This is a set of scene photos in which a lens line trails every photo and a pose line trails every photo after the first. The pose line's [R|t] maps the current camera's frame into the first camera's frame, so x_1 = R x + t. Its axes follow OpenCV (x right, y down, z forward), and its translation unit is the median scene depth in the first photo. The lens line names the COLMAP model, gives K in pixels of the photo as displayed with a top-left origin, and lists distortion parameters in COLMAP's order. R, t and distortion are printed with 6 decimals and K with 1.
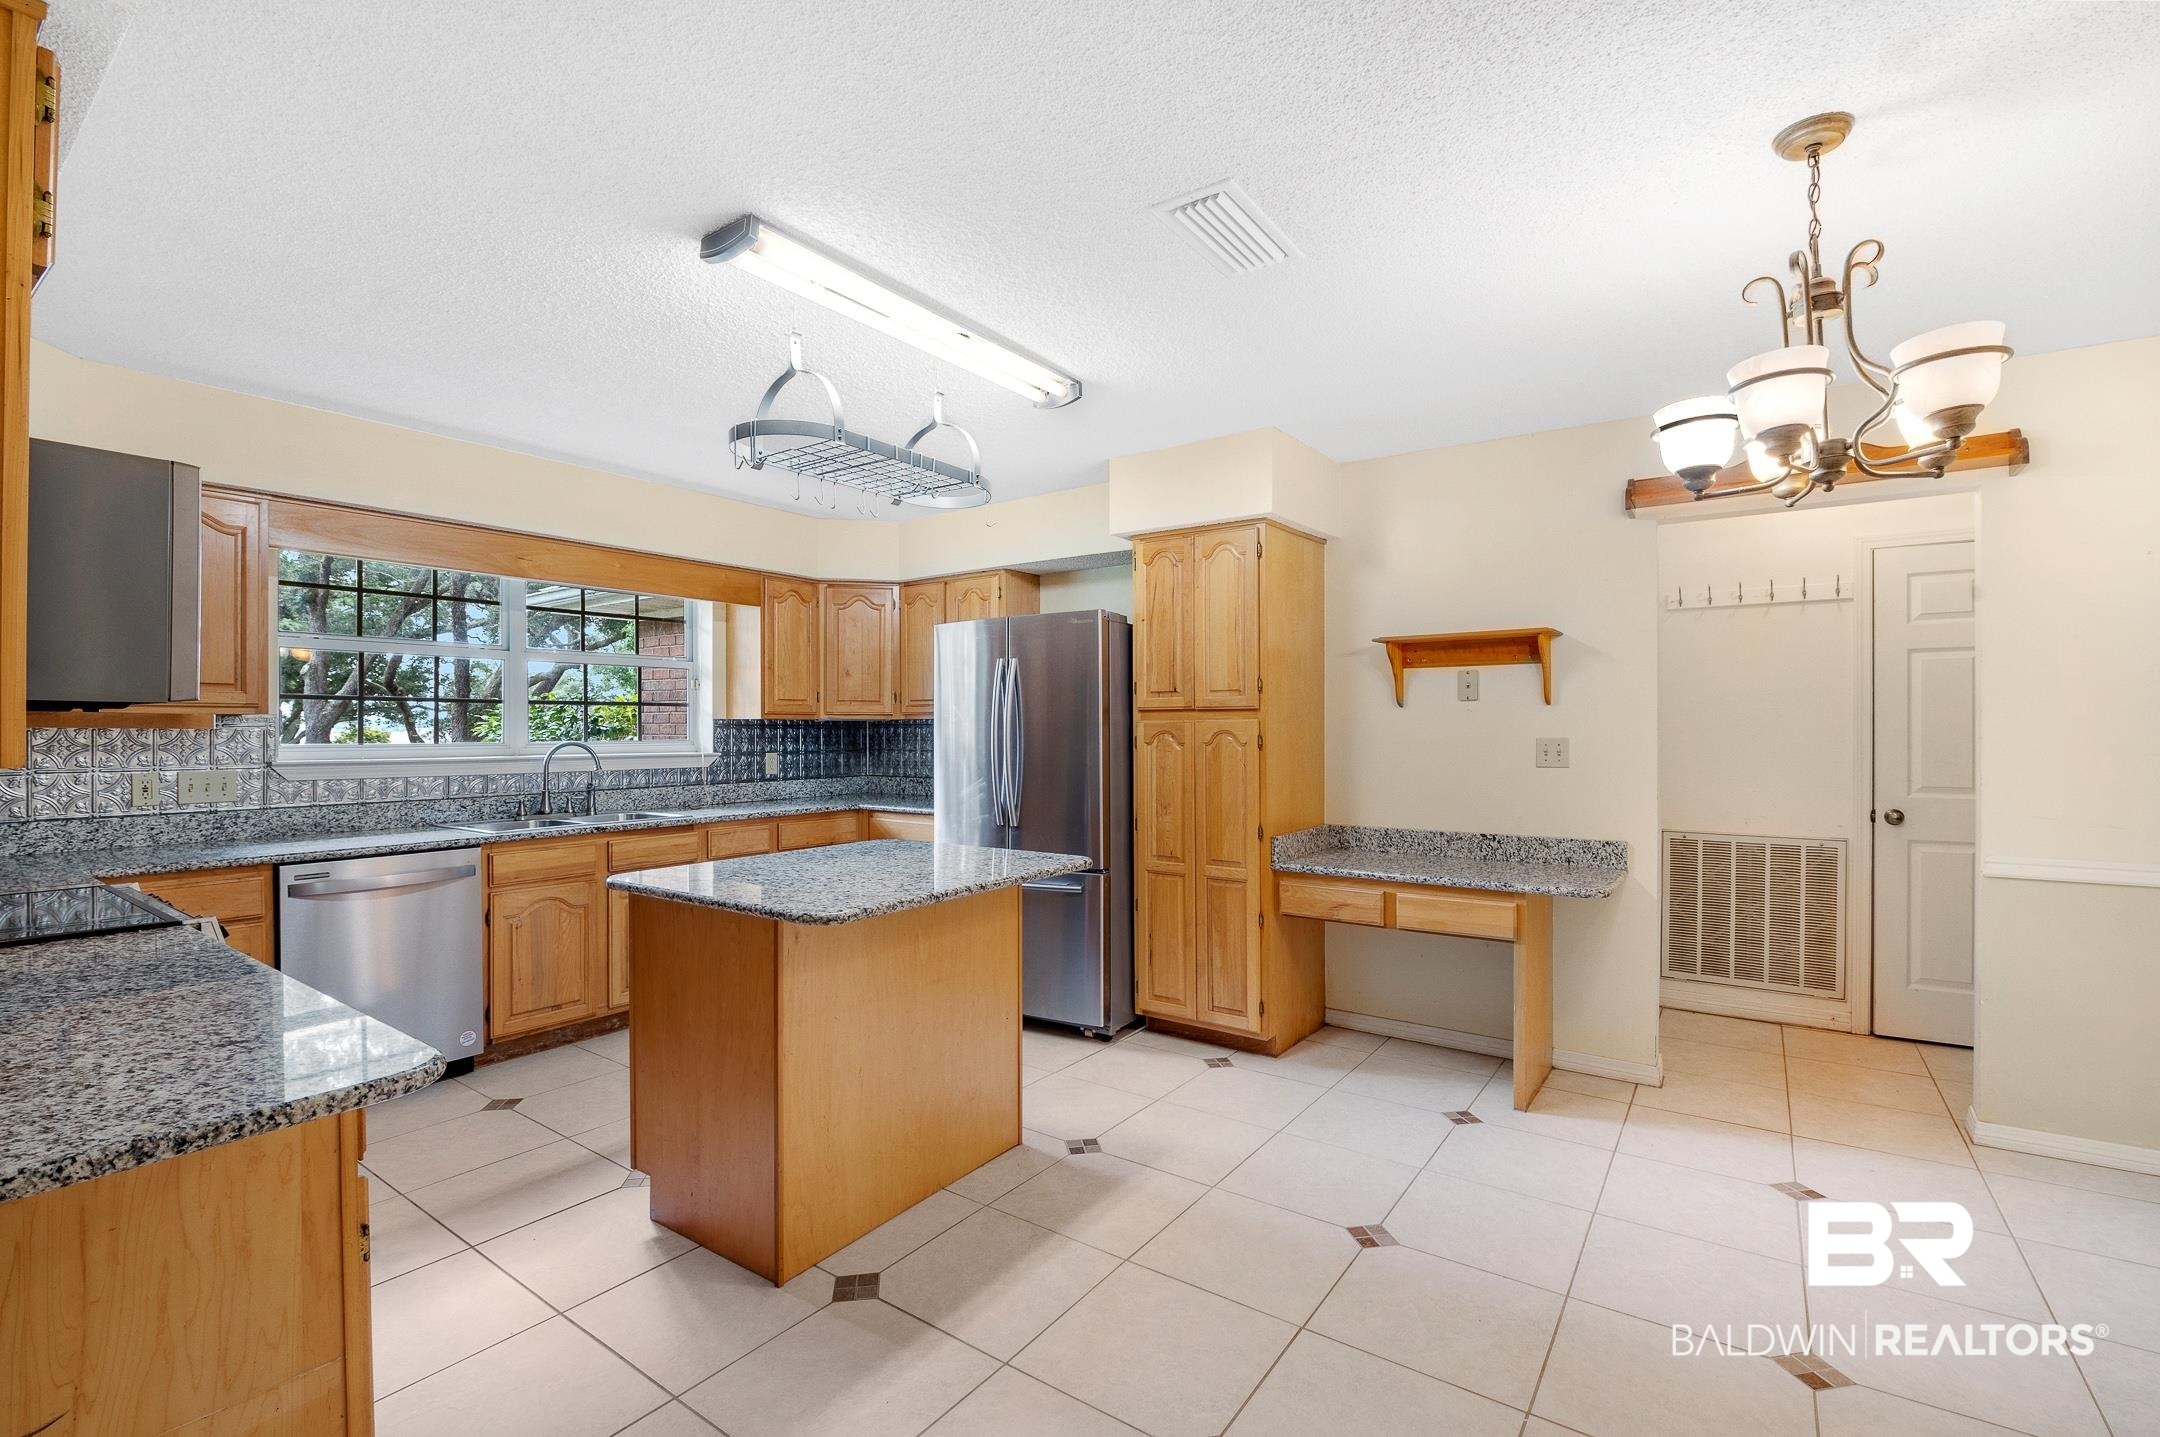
lens RADIAL K [[950.1, 0, 1086.8], [0, 950.1, 729.1], [0, 0, 1]] dist [-0.003147, 0.000592]
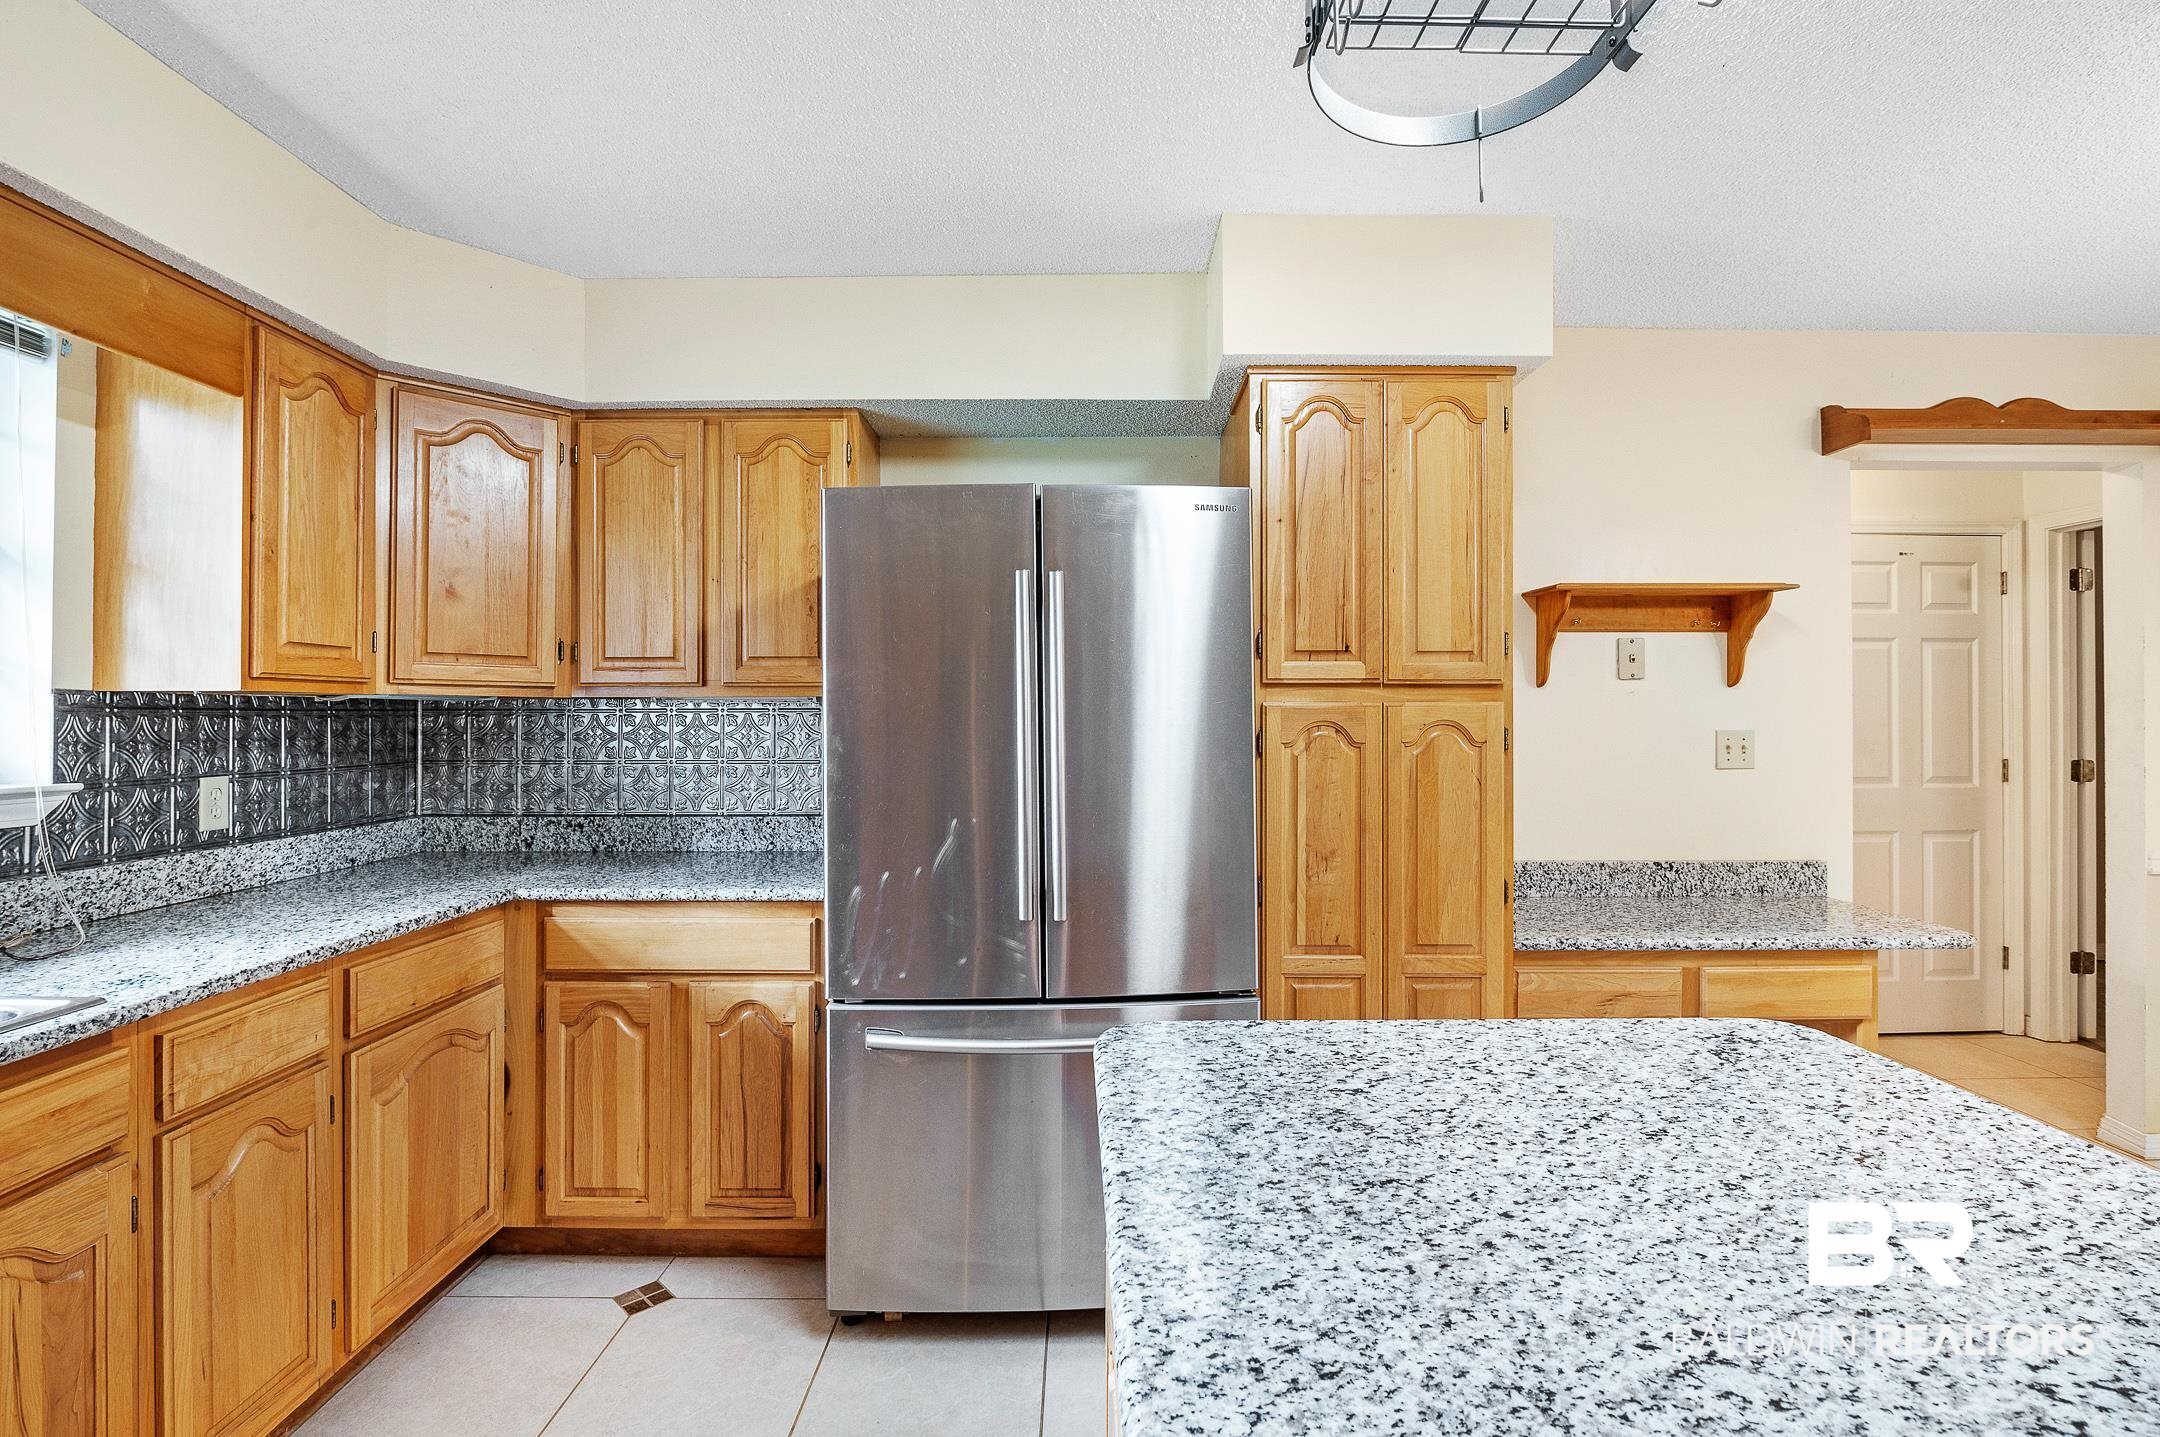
lens RADIAL K [[1025.0, 0, 1097.9], [0, 1025.0, 706.6], [0, 0, 1]] dist [-0.005975, 0.001842]
pose [[0.815901, 0.006764, 0.578151, -0.342313], [-0.000335, 0.999937, -0.011226, -0.000063], [-0.578191, 0.008966, 0.815852, 0.532843]]
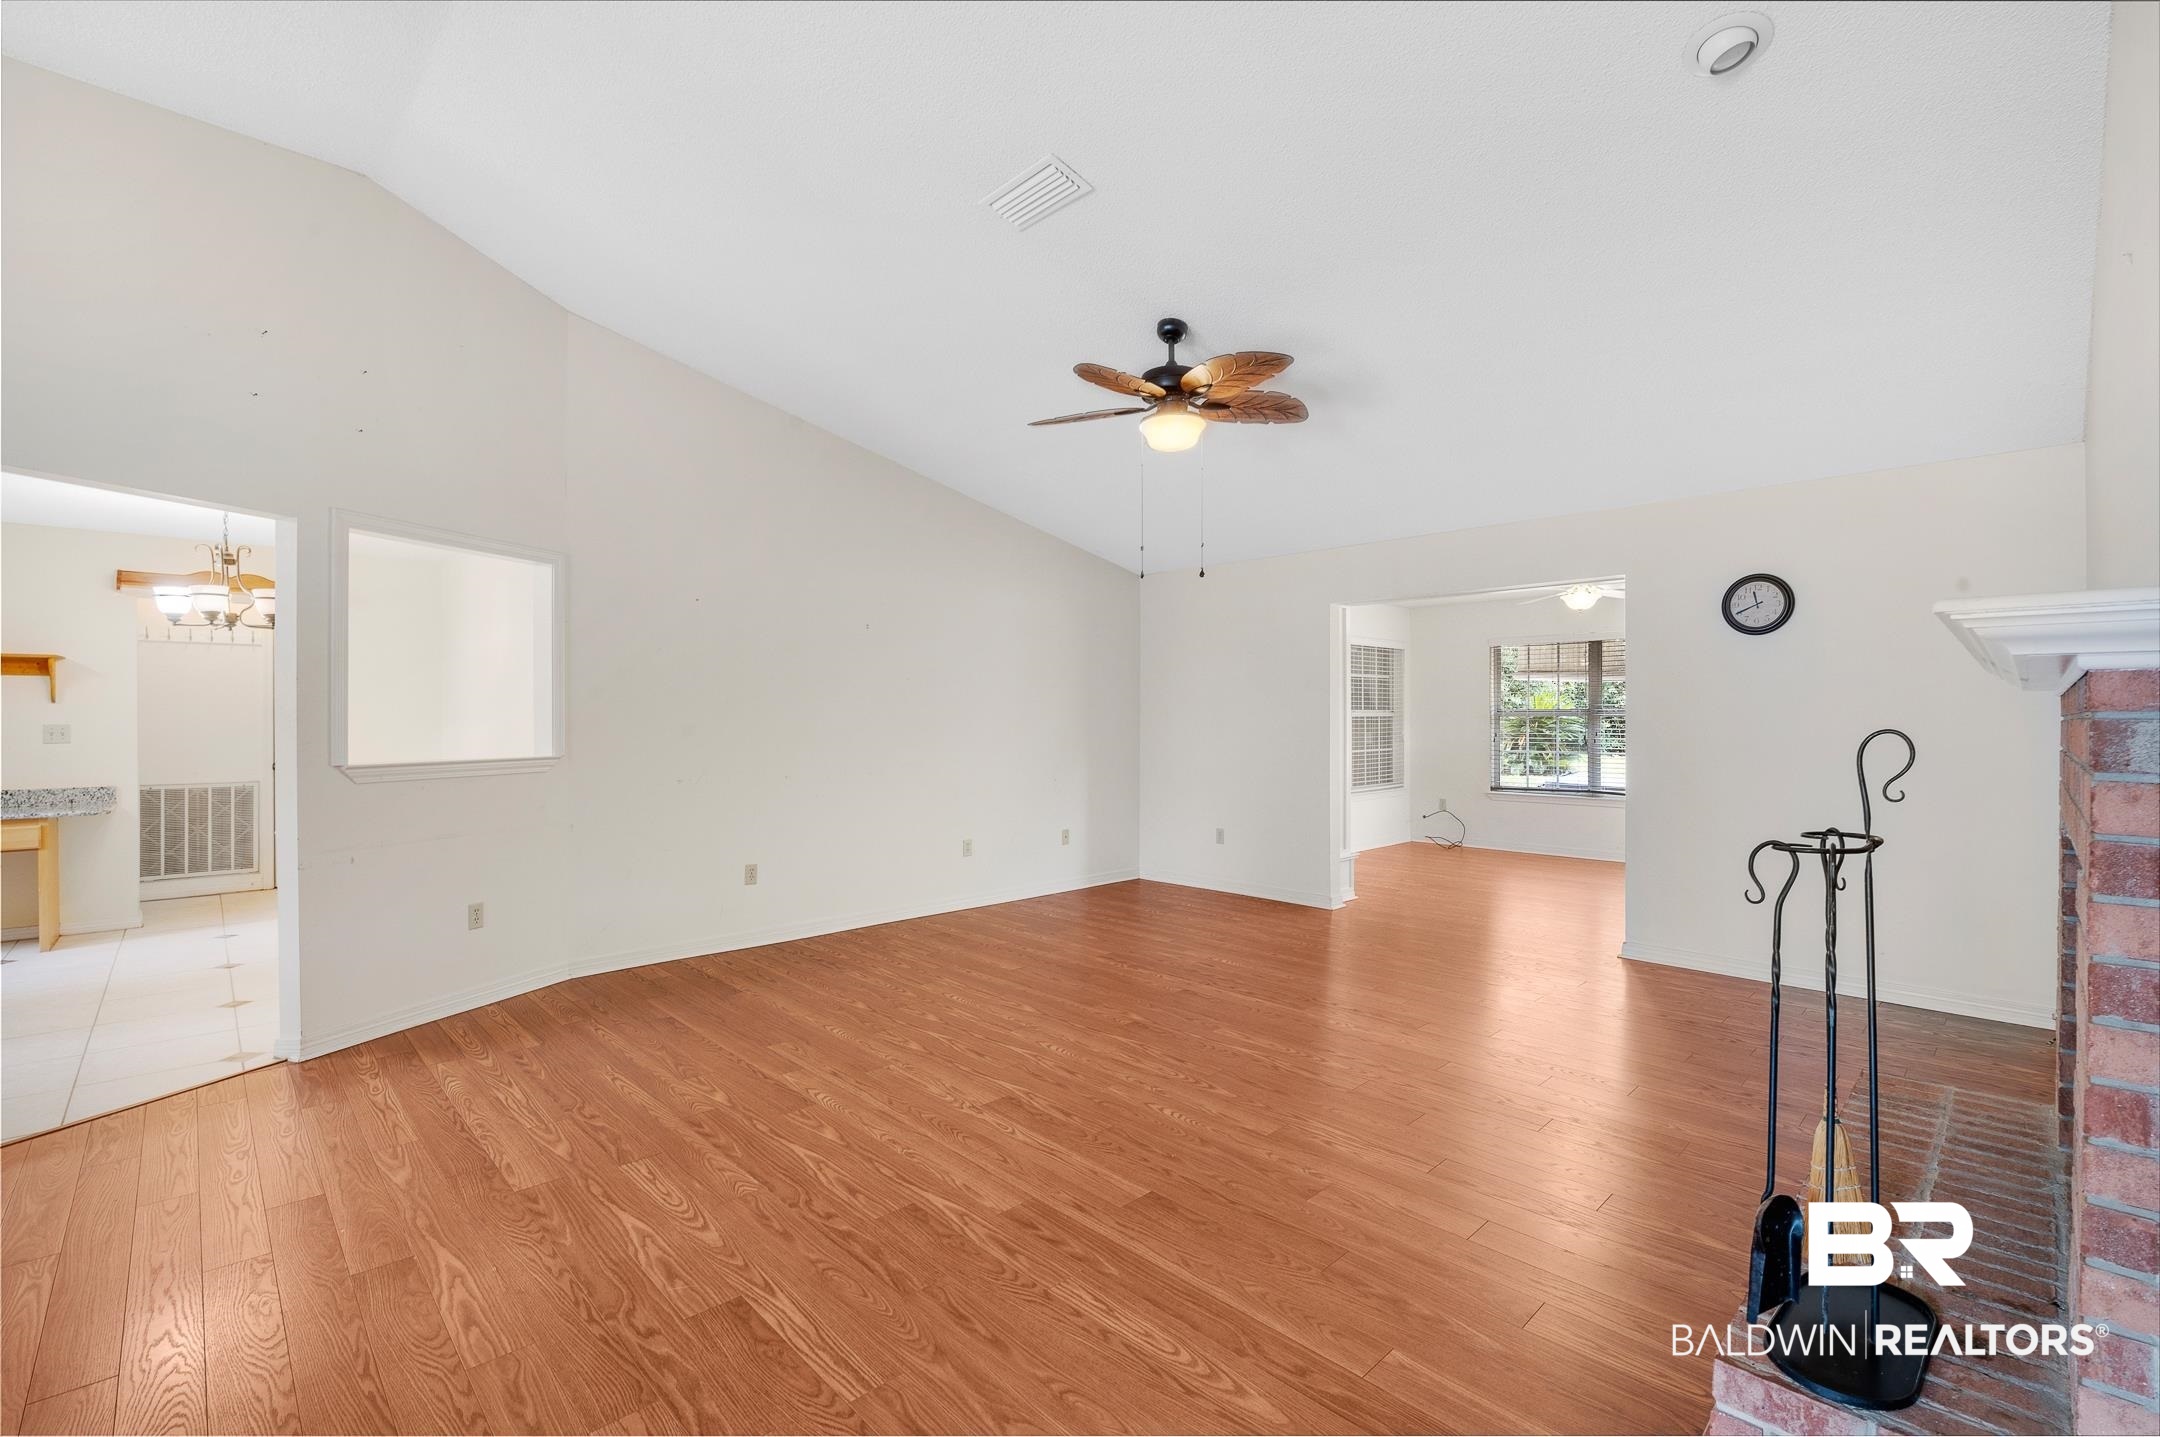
lens RADIAL K [[950.1, 0, 1059.3], [0, 950.1, 719.6], [0, 0, 1]] dist [-0.003147, 0.000592]
pose [[0.216065, -0.002631, 0.976375, -0.560559], [0.008198, 0.999966, 0.000881, 0.012041], [-0.976345, 0.007814, 0.216079, -0.783332]]
